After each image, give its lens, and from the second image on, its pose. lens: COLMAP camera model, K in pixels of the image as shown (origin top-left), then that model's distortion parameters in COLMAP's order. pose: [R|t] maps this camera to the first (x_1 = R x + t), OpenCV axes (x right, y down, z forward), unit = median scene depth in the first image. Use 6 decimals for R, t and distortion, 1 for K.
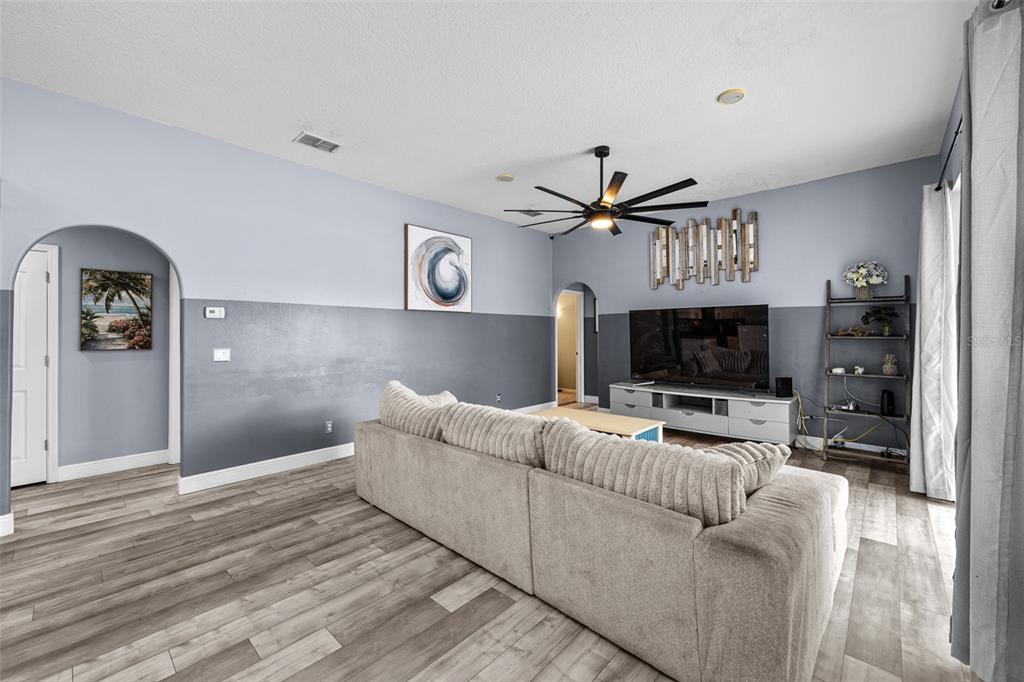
lens RADIAL K [[407.9, 0, 511.0], [0, 407.9, 336.7], [0, 0, 1]] dist [-0.001301, 0.000219]
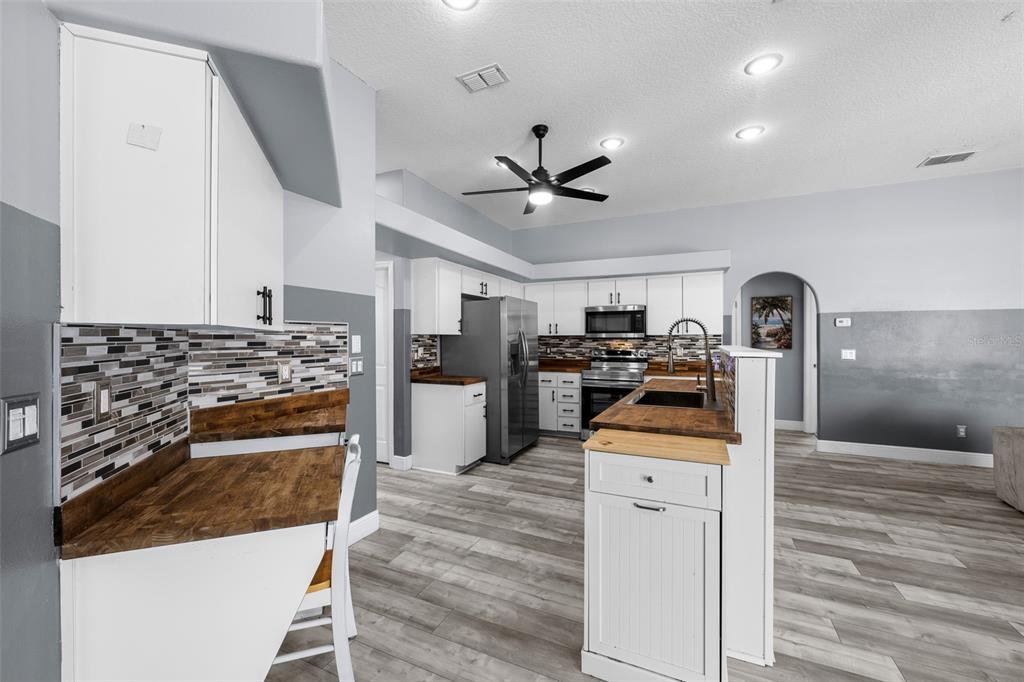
lens RADIAL K [[406.1, 0, 510.8], [0, 406.1, 336.7], [0, 0, 1]] dist [-0.001488, 0.000170]
pose [[0.299581, -0.001836, -0.954069, 0.190322], [-0.005654, 0.999977, -0.003700, -0.001138], [0.954054, 0.006503, 0.299564, -0.391513]]
